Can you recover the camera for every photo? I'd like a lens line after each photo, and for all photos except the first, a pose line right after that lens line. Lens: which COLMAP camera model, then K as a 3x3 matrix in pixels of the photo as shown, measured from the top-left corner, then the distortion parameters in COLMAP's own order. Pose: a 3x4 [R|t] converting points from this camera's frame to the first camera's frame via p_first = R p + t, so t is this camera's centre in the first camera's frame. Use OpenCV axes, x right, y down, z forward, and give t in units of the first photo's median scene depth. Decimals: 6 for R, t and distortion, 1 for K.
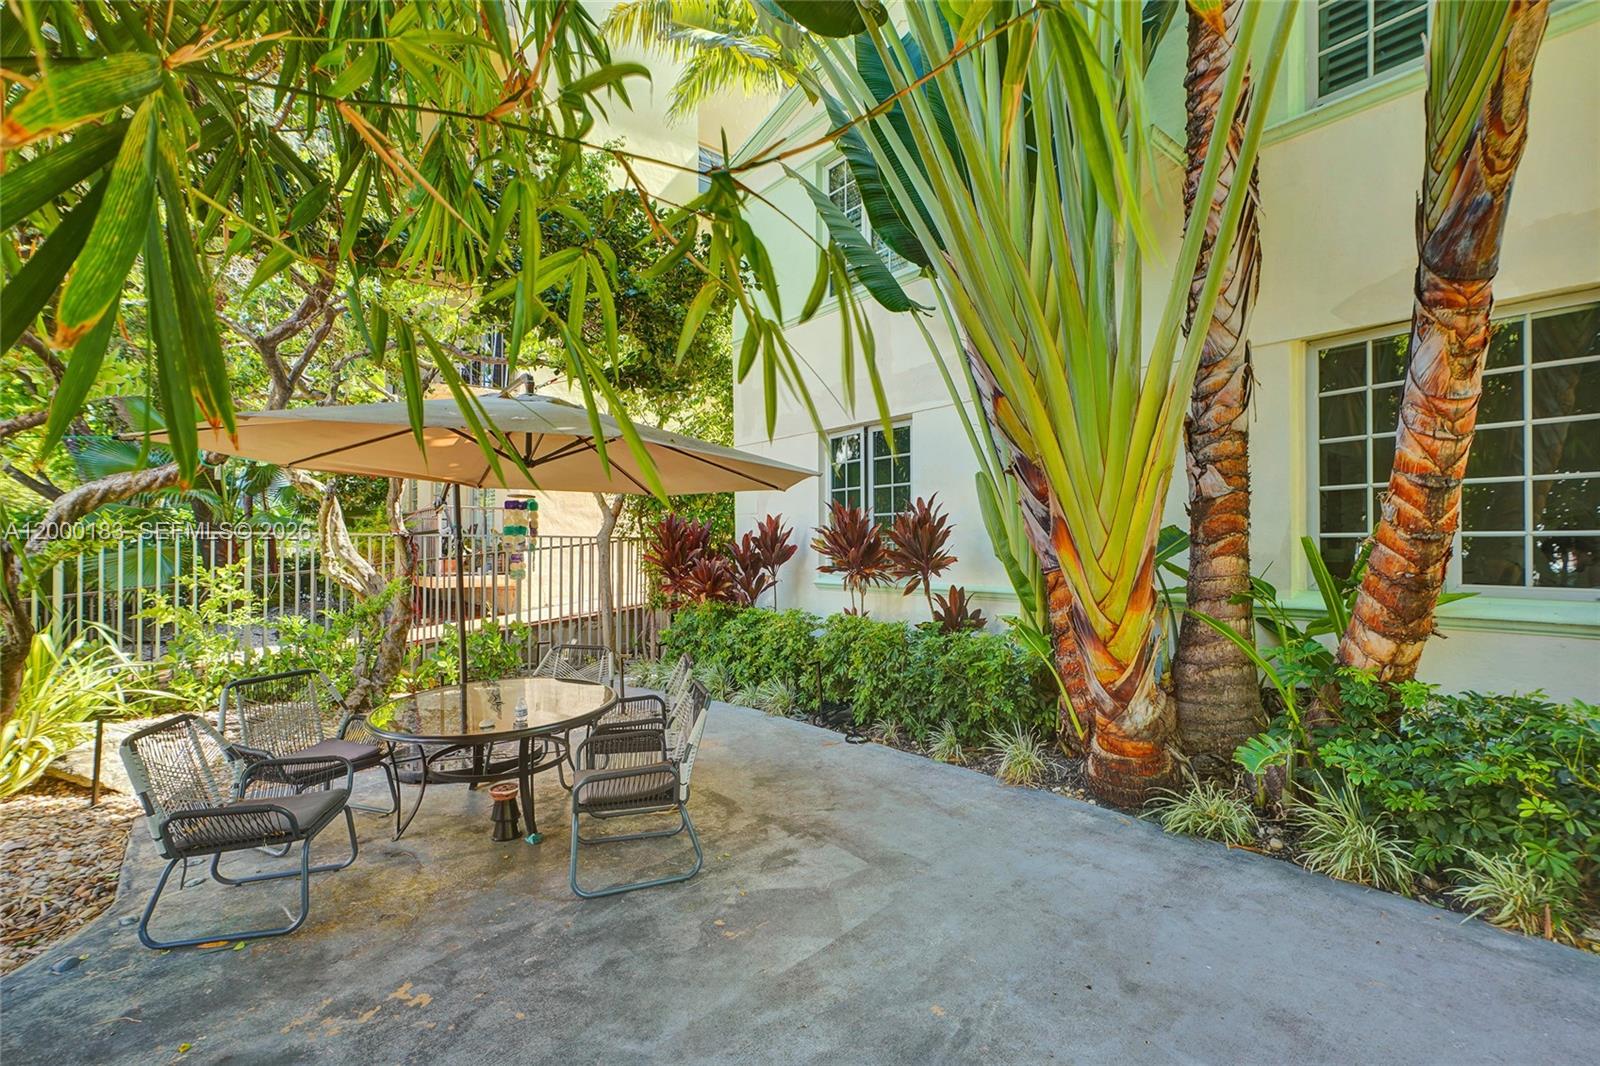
lens RADIAL K [[731.0, 0, 800.3], [0, 731.0, 533.7], [0, 0, 1]] dist [0.011755, 0.003613]
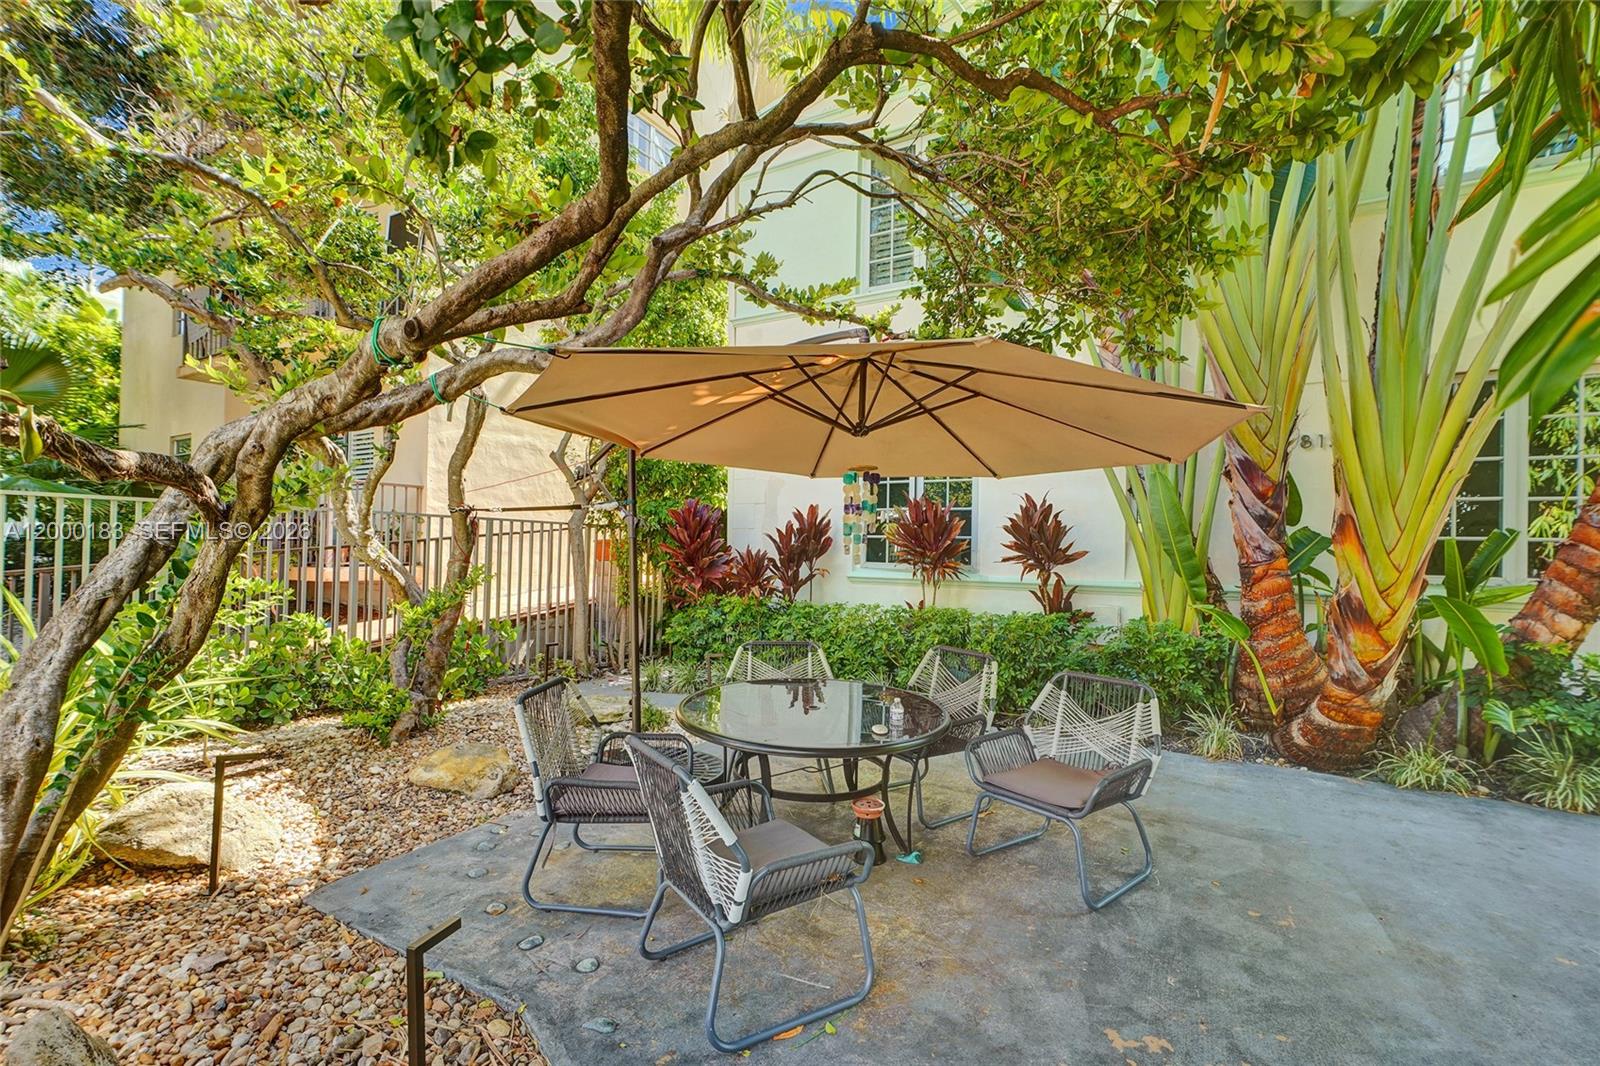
lens RADIAL K [[731.0, 0, 798.6], [0, 731.0, 541.2], [0, 0, 1]] dist [0.011755, 0.003613]
pose [[0.940663, 0.025298, 0.338397, -0.725331], [-0.028738, 0.999574, 0.005159, 0.032248], [-0.338123, -0.014578, 0.940989, 0.203156]]
